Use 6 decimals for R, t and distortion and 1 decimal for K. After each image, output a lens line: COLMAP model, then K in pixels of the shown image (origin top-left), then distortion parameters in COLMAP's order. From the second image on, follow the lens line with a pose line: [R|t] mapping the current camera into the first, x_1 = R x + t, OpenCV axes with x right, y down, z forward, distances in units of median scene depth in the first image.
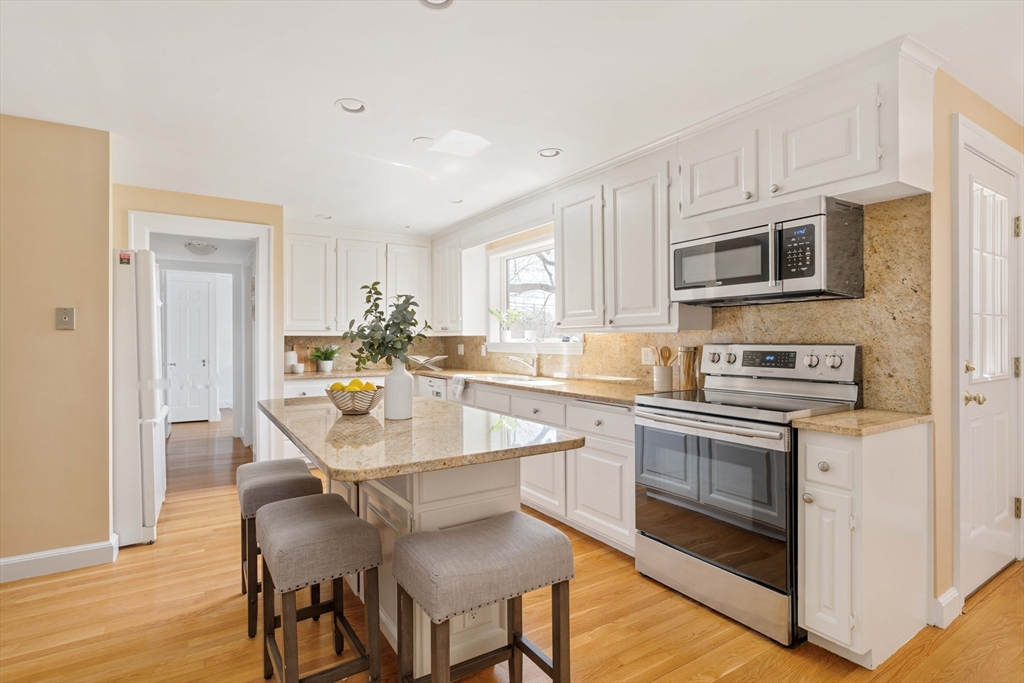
lens RADIAL K [[504.4, 0, 486.1], [0, 504.4, 339.8], [0, 0, 1]] dist [-0.007174, -0.000370]
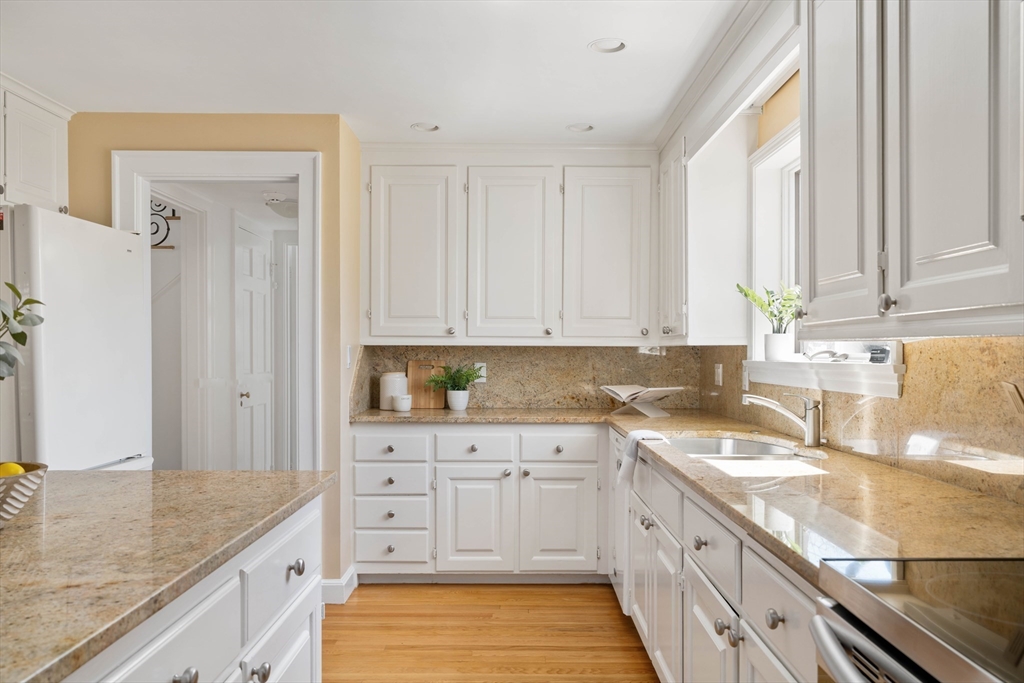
lens RADIAL K [[819.1, 0, 517.0], [0, 819.1, 348.5], [0, 0, 1]] dist [0.000679, 0.000986]
pose [[0.859127, 0.003369, -0.511751, 0.324177], [-0.004985, 0.999986, -0.001785, -0.005088], [0.511738, 0.004084, 0.859132, 0.433030]]
